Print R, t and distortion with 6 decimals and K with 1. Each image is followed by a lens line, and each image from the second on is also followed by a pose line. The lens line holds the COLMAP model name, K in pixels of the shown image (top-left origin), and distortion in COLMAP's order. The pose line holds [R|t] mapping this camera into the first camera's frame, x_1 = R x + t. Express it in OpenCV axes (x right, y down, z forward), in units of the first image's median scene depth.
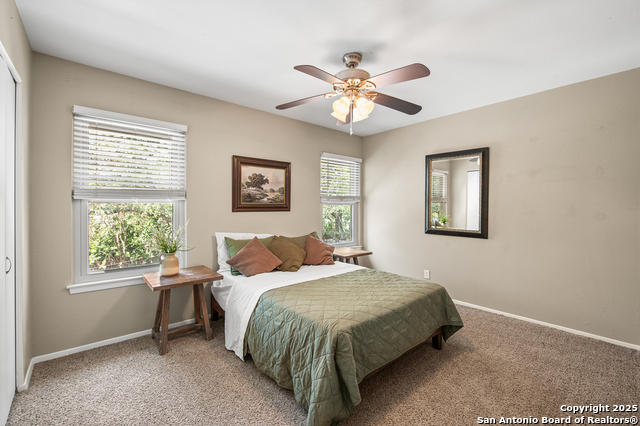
lens RADIAL K [[268.4, 0, 319.4], [0, 268.4, 209.7], [0, 0, 1]] dist [-0.008774, -0.000463]
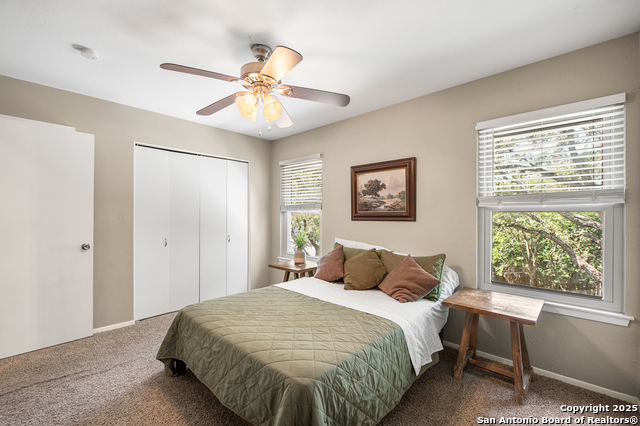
lens RADIAL K [[268.4, 0, 316.9], [0, 268.4, 214.6], [0, 0, 1]] dist [-0.008774, -0.000463]
pose [[0.119464, -0.002733, -0.992835, 0.658005], [-0.007786, 0.999963, -0.003689, -0.009021], [0.992808, 0.008171, 0.119439, 0.687308]]
